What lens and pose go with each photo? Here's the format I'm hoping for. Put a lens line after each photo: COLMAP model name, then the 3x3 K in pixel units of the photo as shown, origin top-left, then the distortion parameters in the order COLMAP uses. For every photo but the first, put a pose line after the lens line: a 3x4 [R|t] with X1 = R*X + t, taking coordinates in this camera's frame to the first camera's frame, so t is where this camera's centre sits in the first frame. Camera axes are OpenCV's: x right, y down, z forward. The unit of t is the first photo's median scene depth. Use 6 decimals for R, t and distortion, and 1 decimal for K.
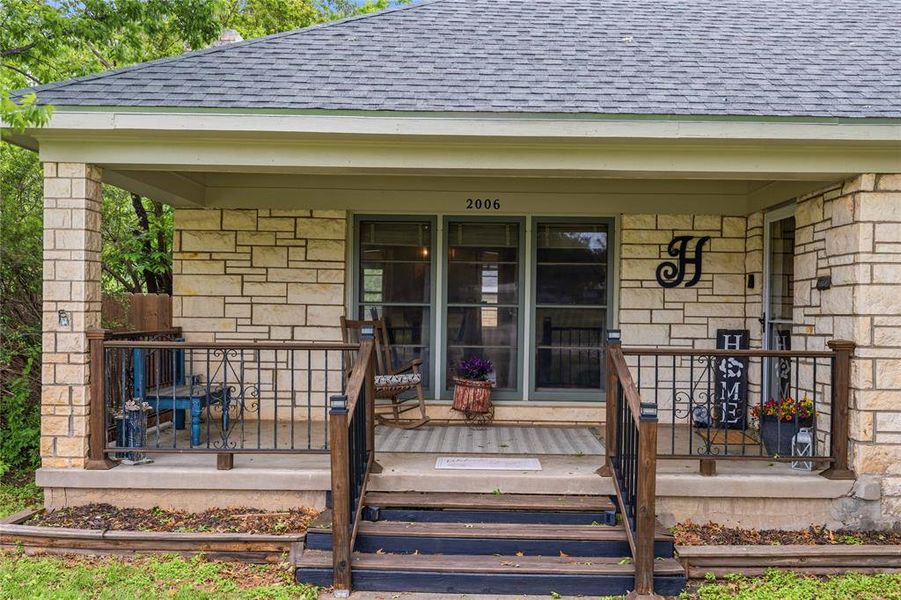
lens RADIAL K [[954.5, 0, 450.5], [0, 954.5, 300.0], [0, 0, 1]] dist [-0.000741, -0.009395]
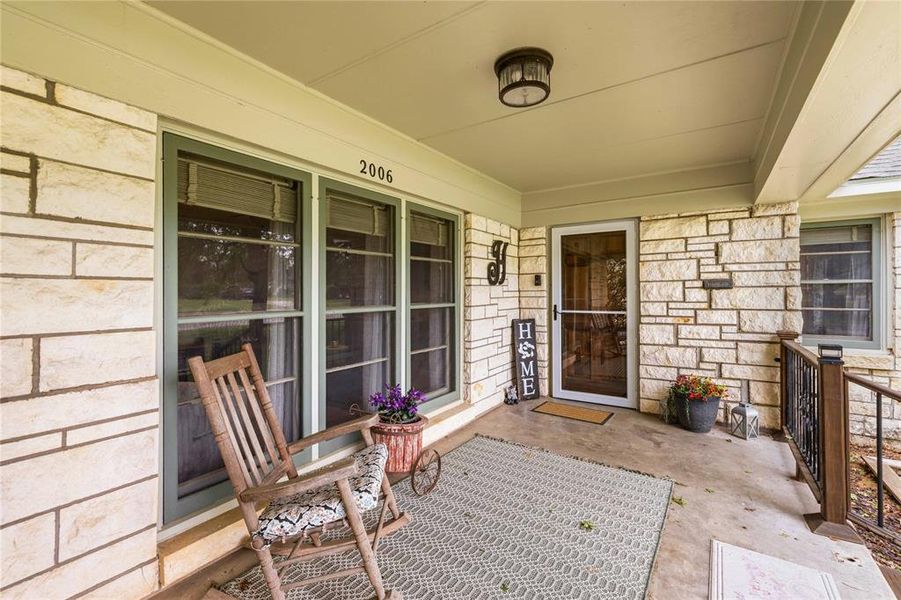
lens RADIAL K [[401.2, 0, 449.9], [0, 401.2, 289.8], [0, 0, 1]] dist [0.001249, 0.000142]
pose [[0.552259, -0.013825, 0.833558, -0.193686], [0.004459, 0.999897, 0.013629, -0.014447], [-0.833661, -0.003810, 0.552263, 0.791418]]
